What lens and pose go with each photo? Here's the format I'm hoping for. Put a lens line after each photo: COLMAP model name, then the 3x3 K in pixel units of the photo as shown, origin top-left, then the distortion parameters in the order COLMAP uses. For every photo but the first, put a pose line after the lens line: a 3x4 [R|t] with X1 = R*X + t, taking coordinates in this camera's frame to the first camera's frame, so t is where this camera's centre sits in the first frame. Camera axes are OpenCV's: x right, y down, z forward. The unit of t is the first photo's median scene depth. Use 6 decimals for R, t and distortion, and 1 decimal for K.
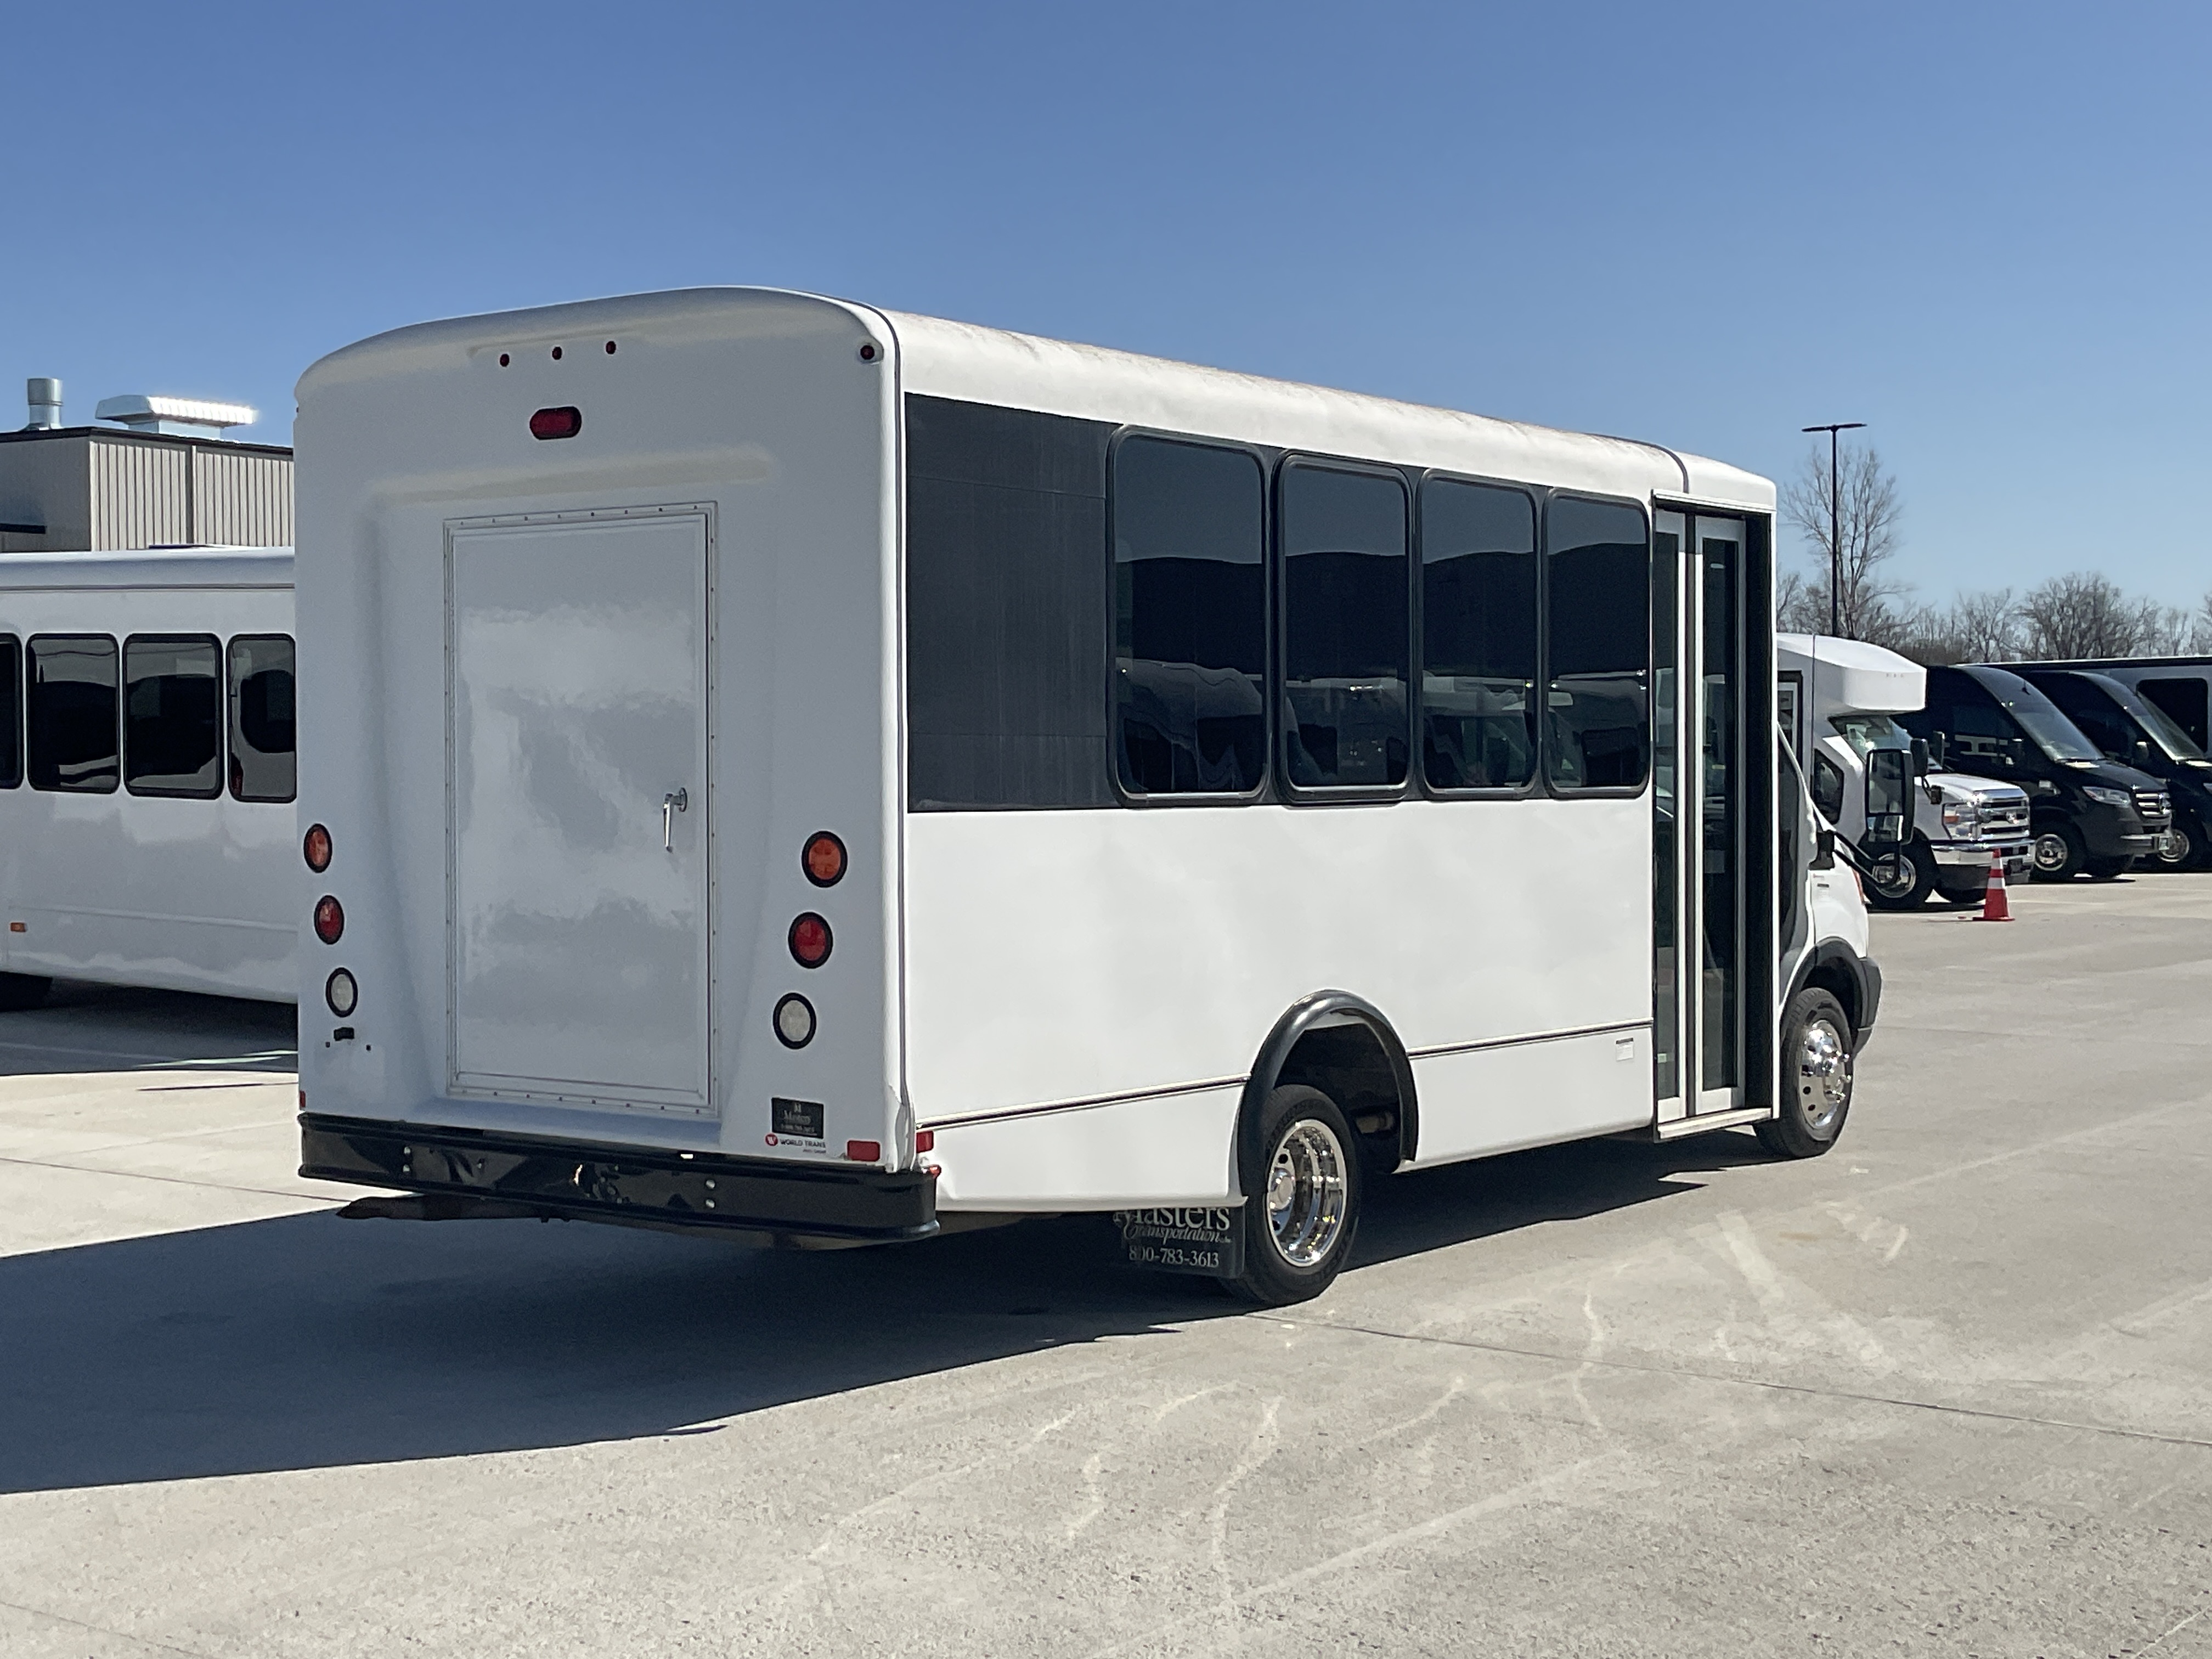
lens RADIAL K [[3097.2, 0, 1122.0], [0, 3097.2, 829.3], [0, 0, 1]] dist [0.081724, 0.000000]
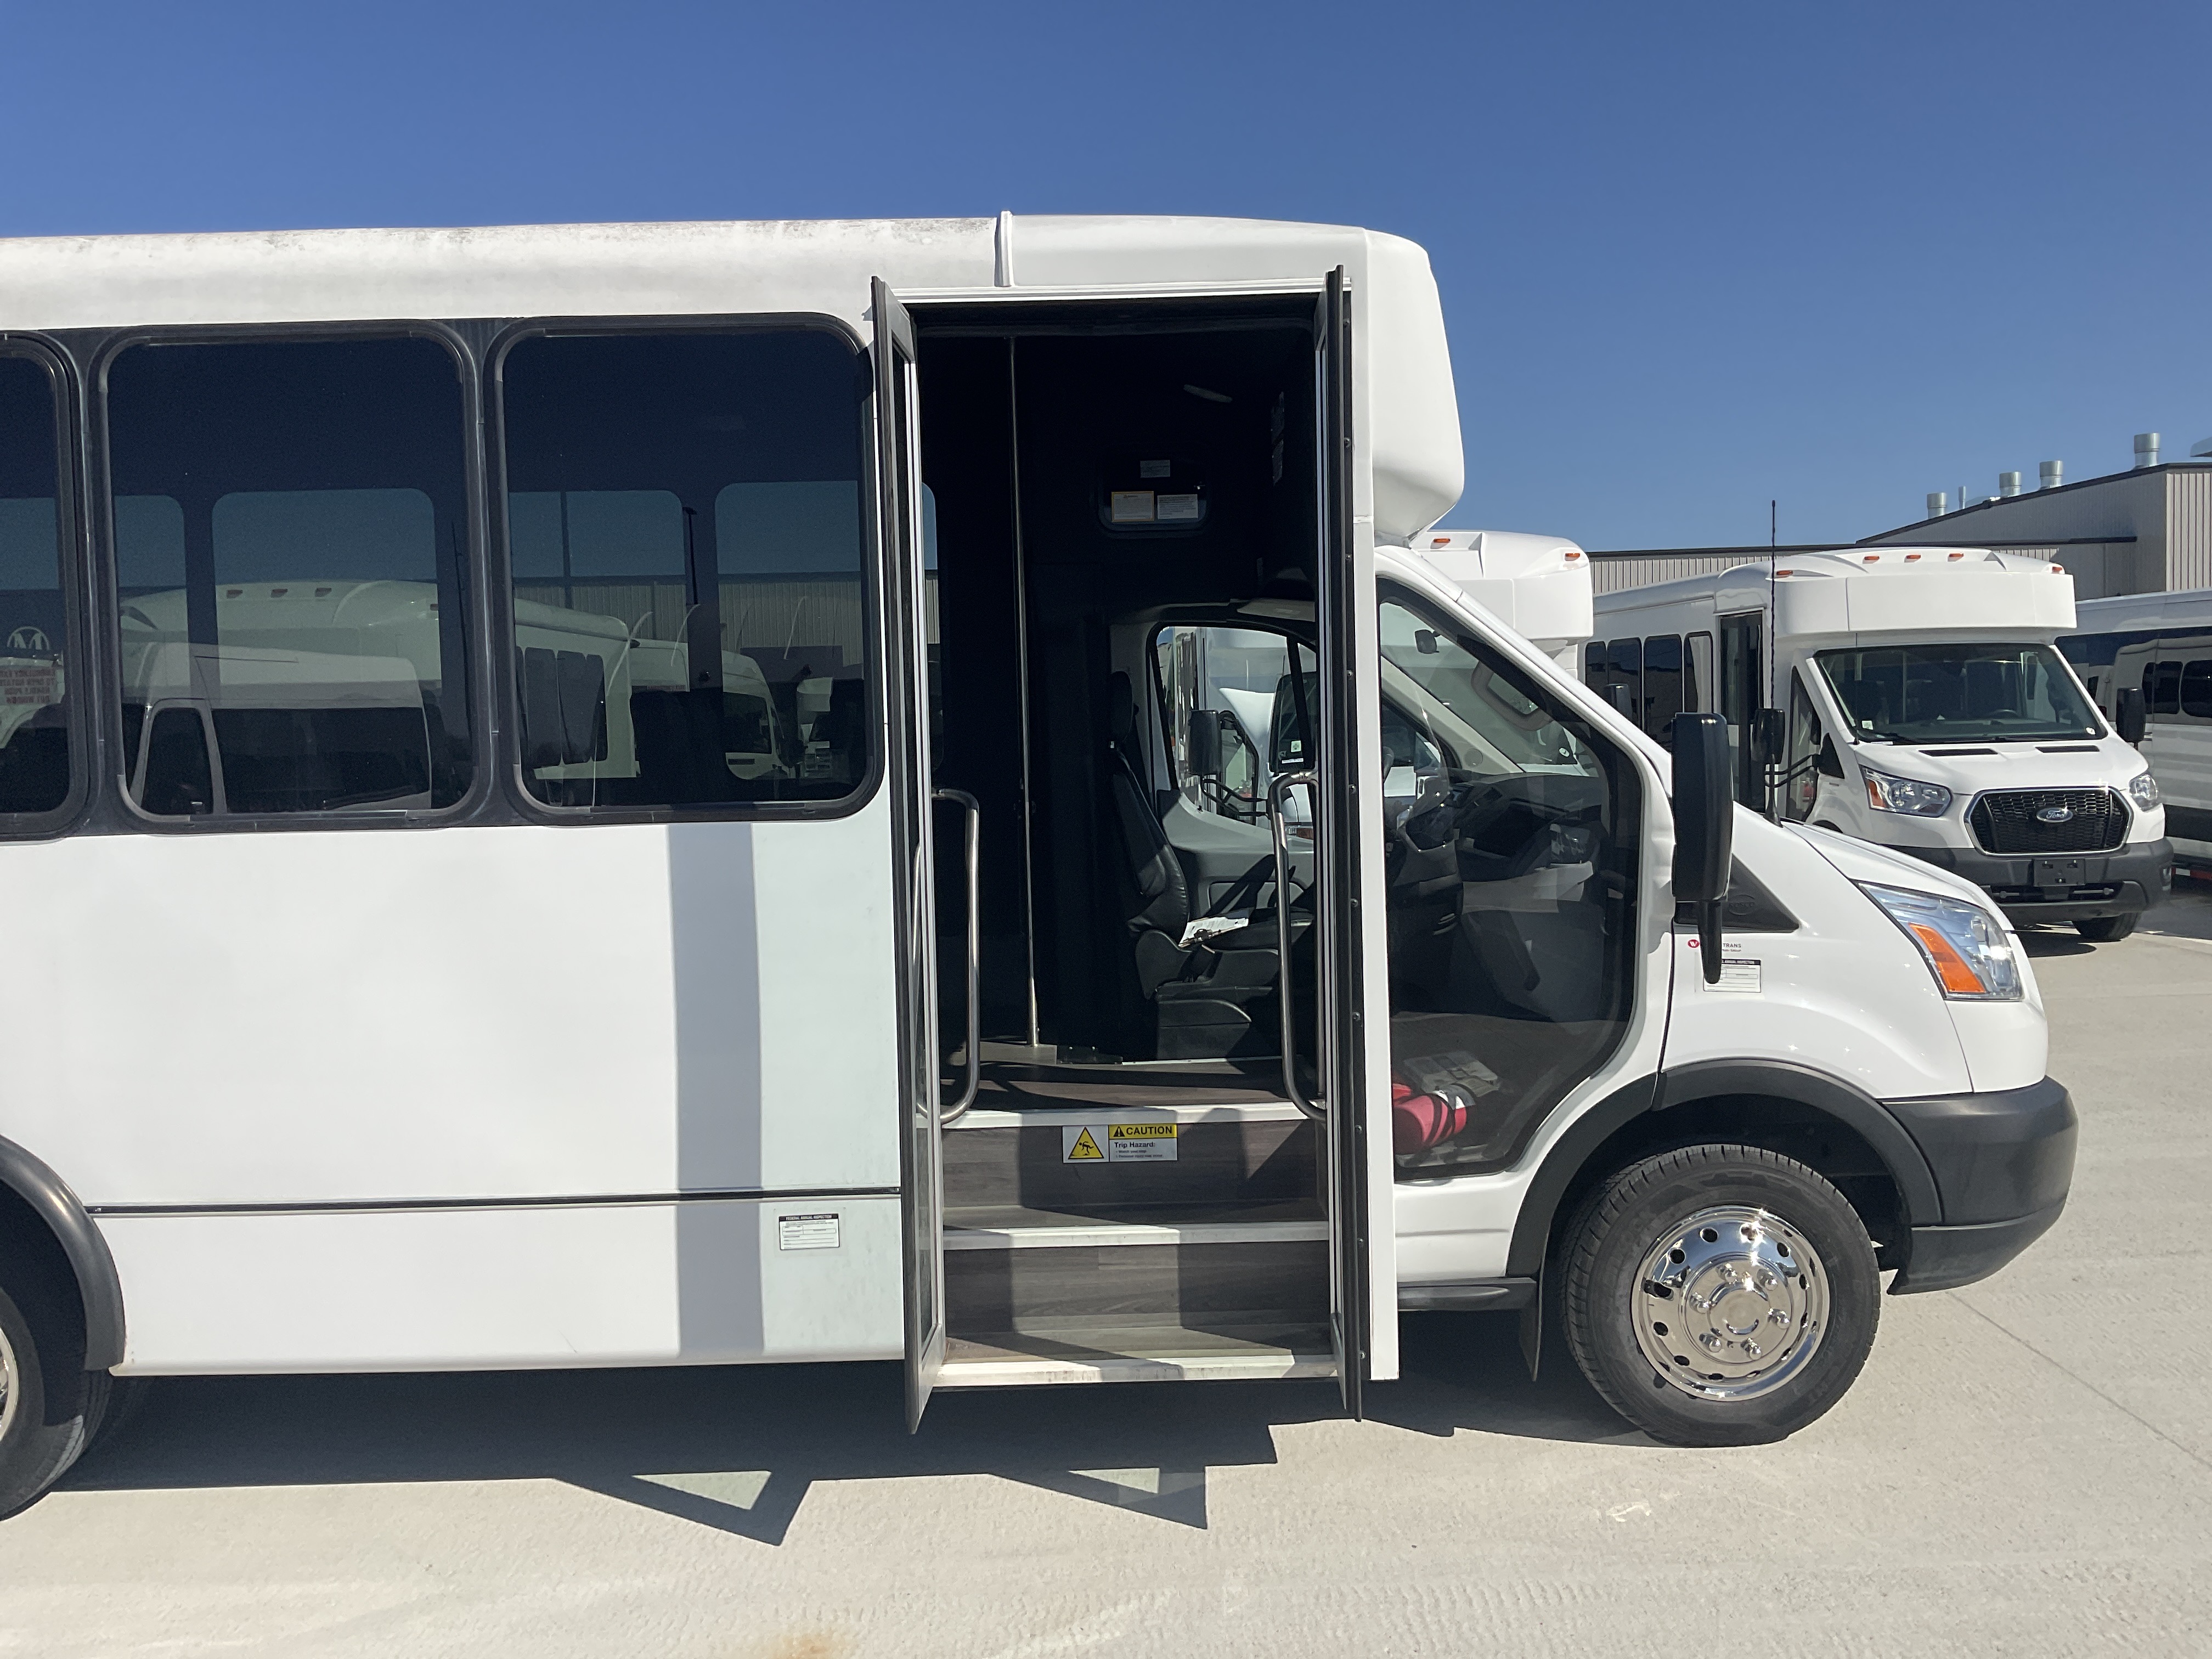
lens RADIAL K [[1818.5, 0, 1110.5], [0, 1818.5, 821.4], [0, 0, 1]] dist [0.002414, -0.006829]
pose [[0.604688, 0.030537, -0.795876, 0.472033], [0.007459, 0.999004, 0.043998, -0.024233], [0.796427, -0.032541, 0.603858, 0.823058]]
